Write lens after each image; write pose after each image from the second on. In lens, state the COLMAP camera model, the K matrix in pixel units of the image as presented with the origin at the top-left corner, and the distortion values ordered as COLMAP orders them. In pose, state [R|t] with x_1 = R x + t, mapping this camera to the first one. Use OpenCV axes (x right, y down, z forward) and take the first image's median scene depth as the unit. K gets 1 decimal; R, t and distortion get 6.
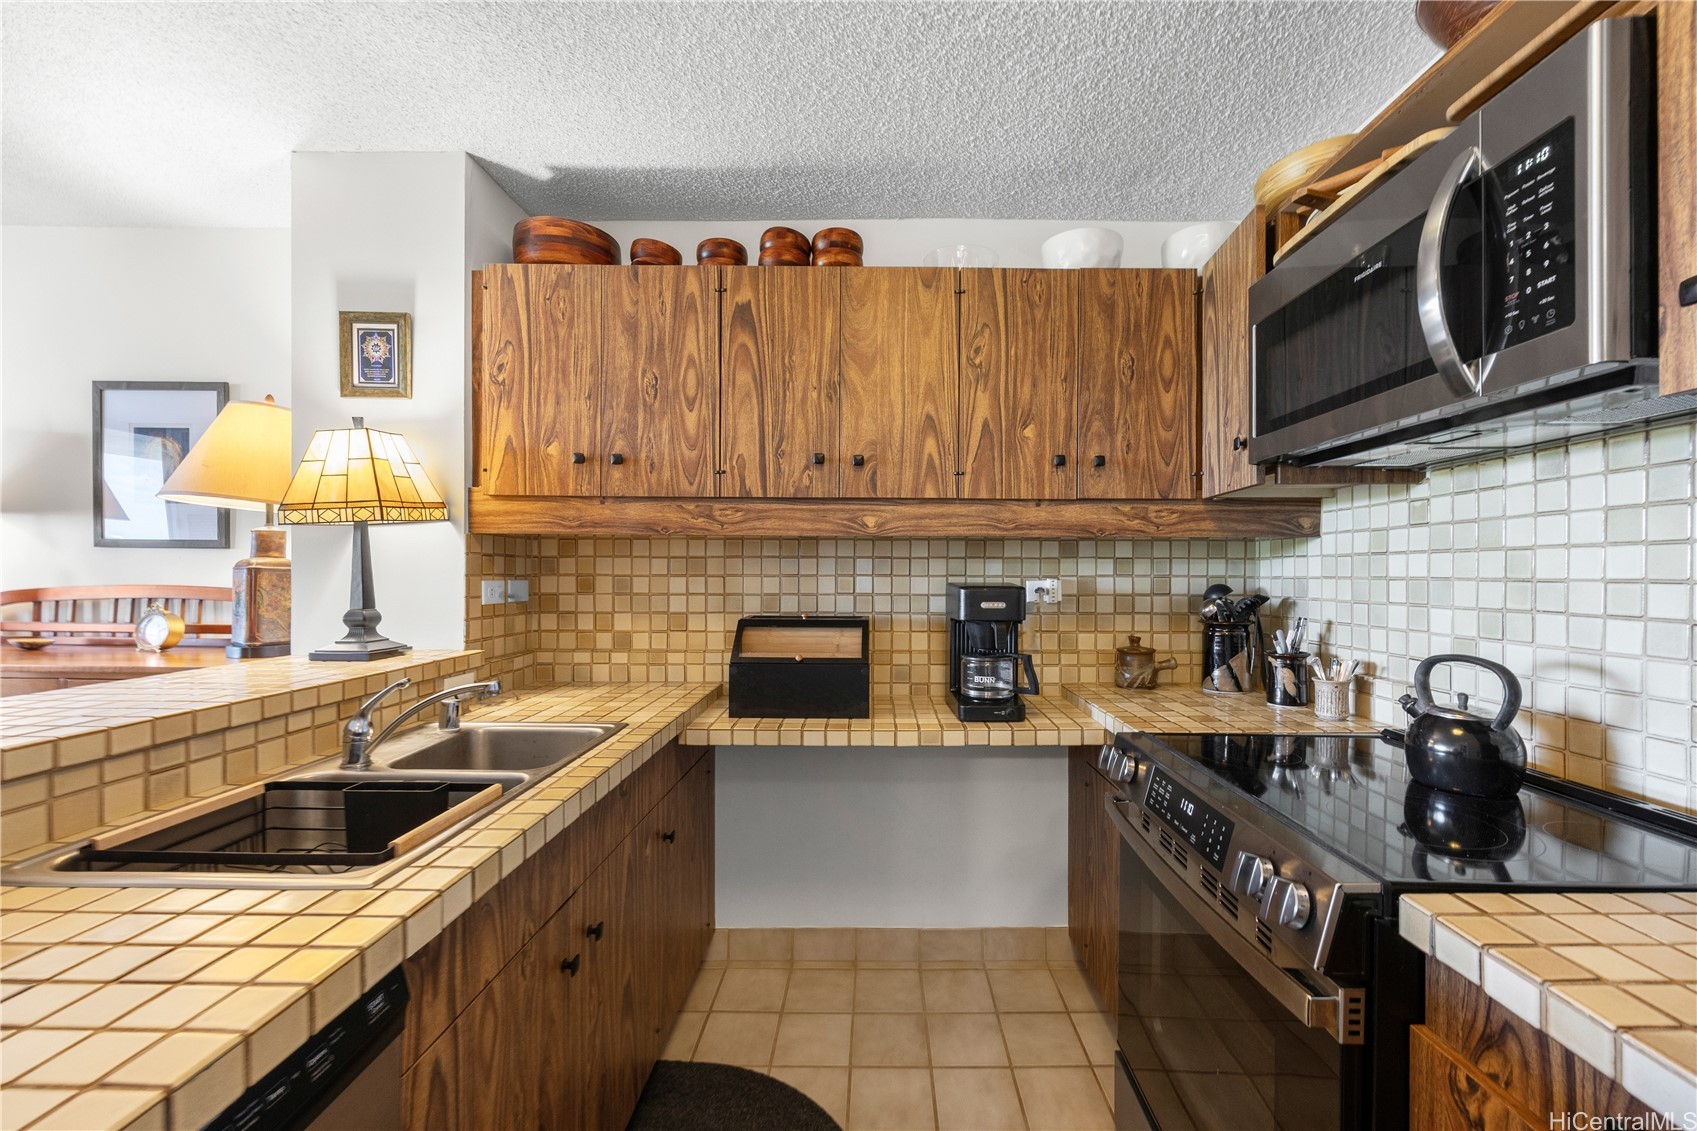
lens RADIAL K [[668.6, 0, 878.4], [0, 668.6, 575.1], [0, 0, 1]] dist [-0.004479, 0.000996]
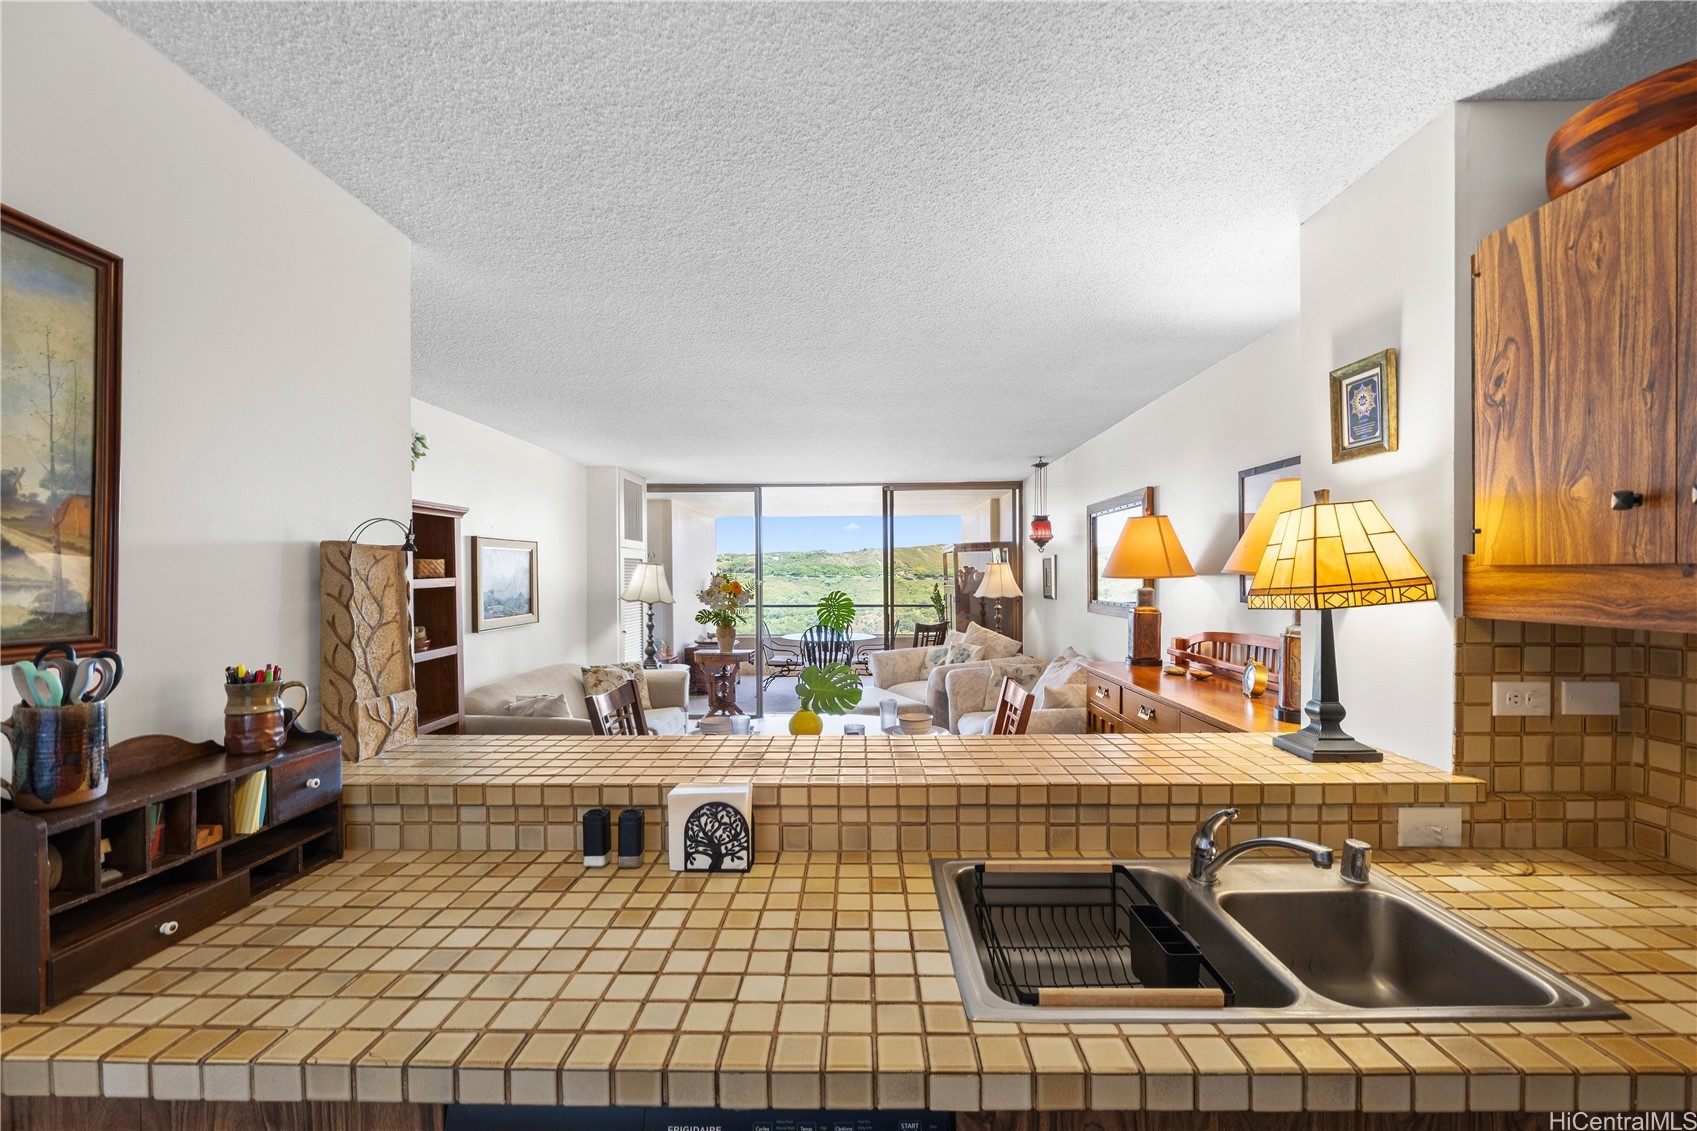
lens RADIAL K [[668.6, 0, 845.0], [0, 668.6, 583.9], [0, 0, 1]] dist [-0.004479, 0.000996]
pose [[-0.025511, 0.007391, -0.999647, 0.140658], [0.003096, 0.999968, 0.007314, -0.108002], [0.999670, -0.002909, -0.025533, 0.341019]]
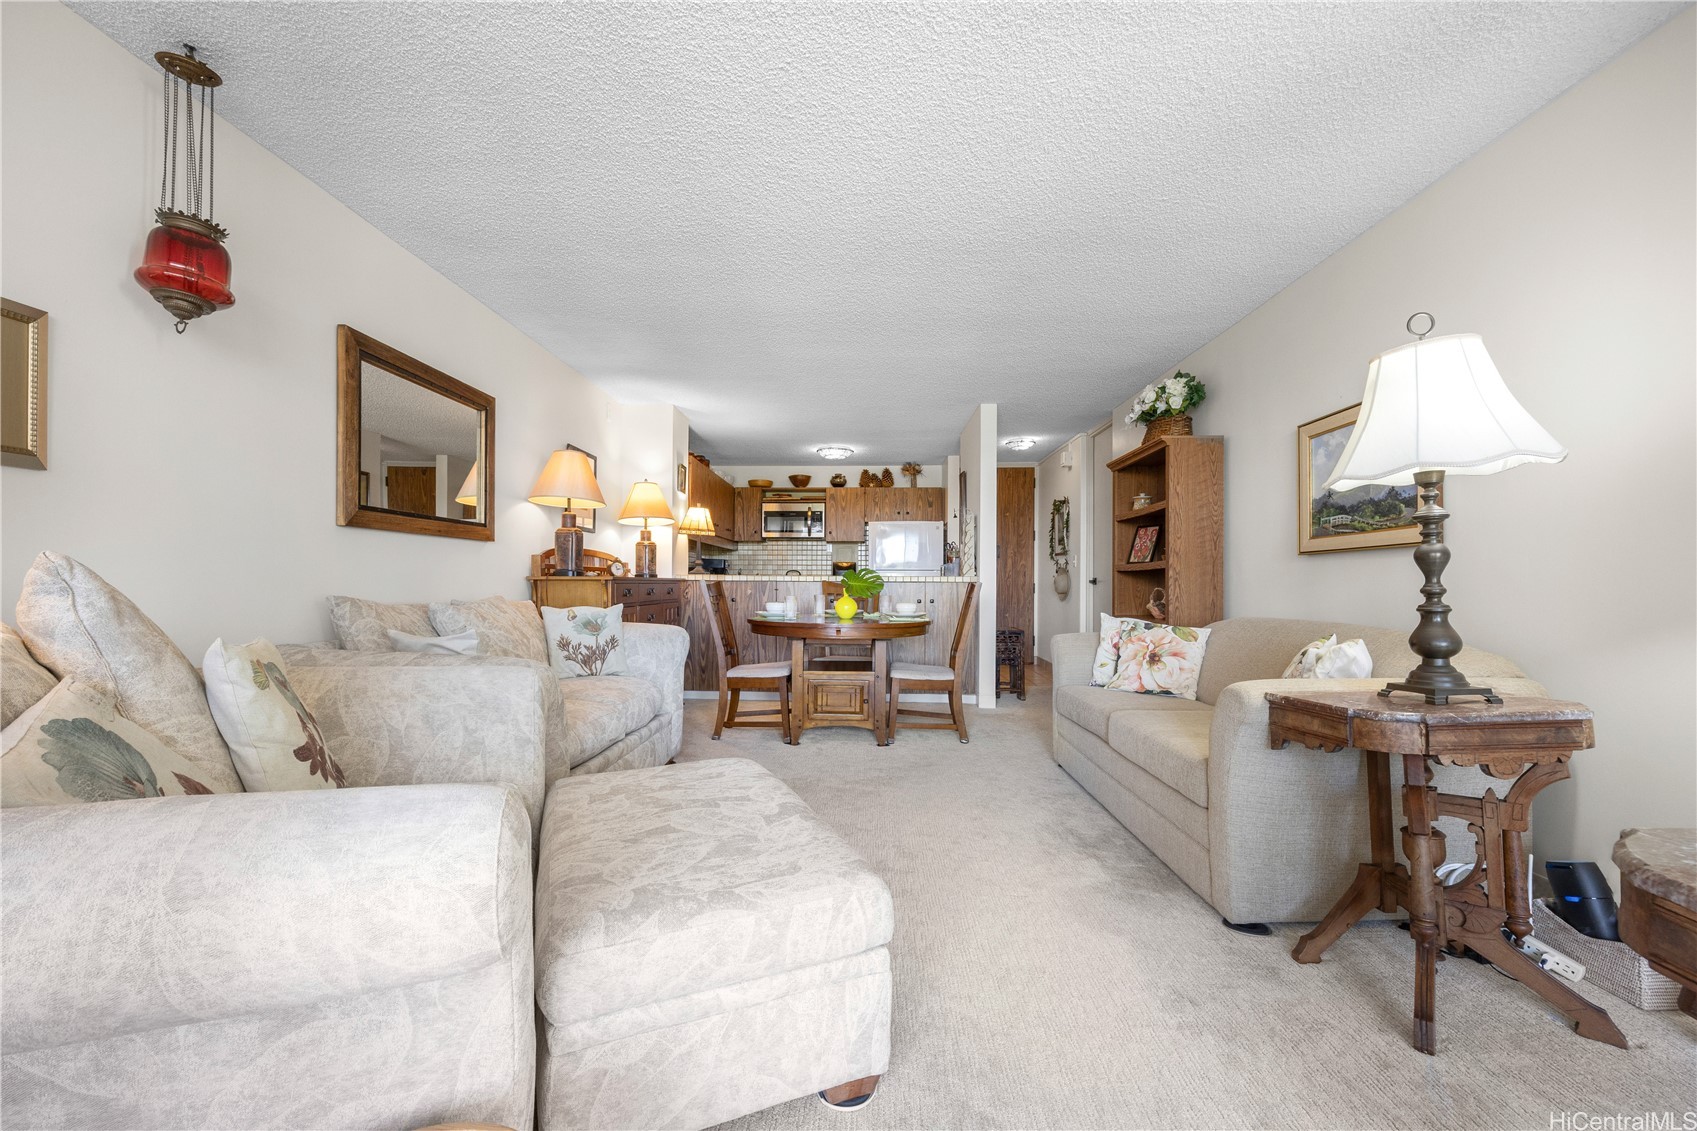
lens RADIAL K [[668.6, 0, 852.9], [0, 668.6, 572.1], [0, 0, 1]] dist [-0.004479, 0.000996]
pose [[0.022645, 0.011322, 0.999679, -3.813988], [0.003657, 0.999928, -0.011408, 0.140870], [-0.999737, 0.003914, 0.022602, 0.139562]]
